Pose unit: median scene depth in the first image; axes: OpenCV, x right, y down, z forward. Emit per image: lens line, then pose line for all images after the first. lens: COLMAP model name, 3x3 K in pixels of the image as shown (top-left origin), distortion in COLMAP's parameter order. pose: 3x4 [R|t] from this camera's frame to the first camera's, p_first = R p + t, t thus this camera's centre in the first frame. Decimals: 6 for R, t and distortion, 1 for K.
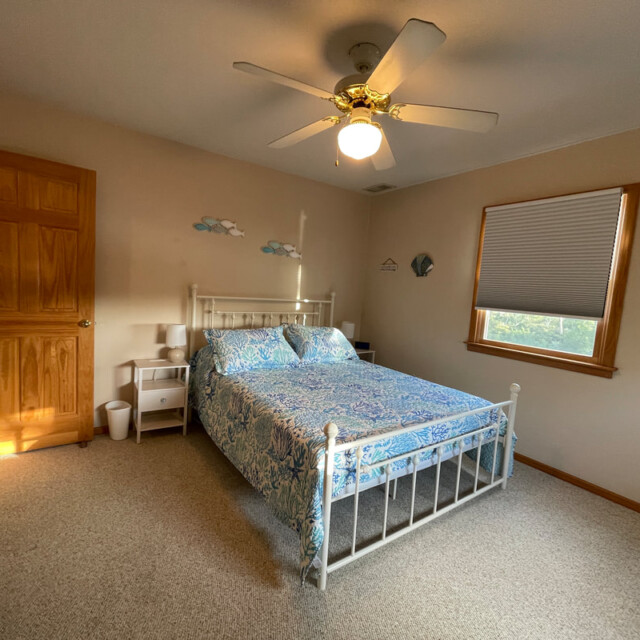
lens RADIAL K [[343.6, 0, 316.9], [0, 343.6, 321.8], [0, 0, 1]] dist [-0.003411, 0.000093]
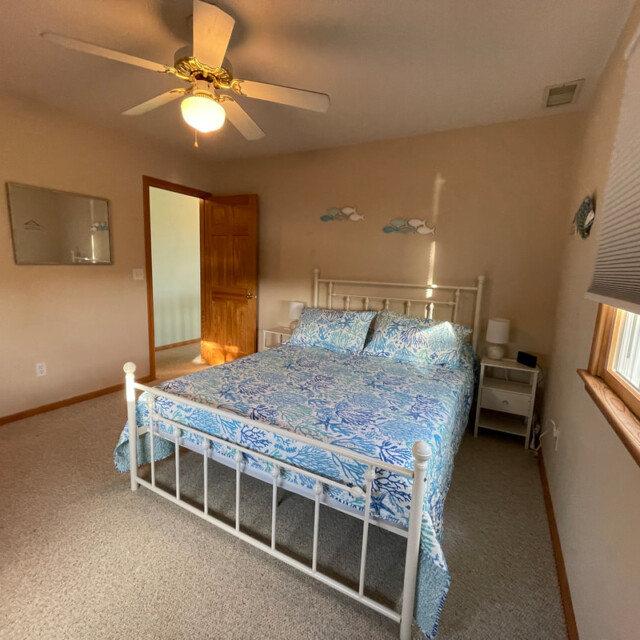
lens RADIAL K [[343.6, 0, 316.9], [0, 343.6, 321.8], [0, 0, 1]] dist [-0.003411, 0.000093]
pose [[0.439598, 0.091927, -0.893478, 0.841235], [-0.095238, 0.993912, 0.055403, 0.004201], [0.893131, 0.060738, 0.445676, 0.592091]]
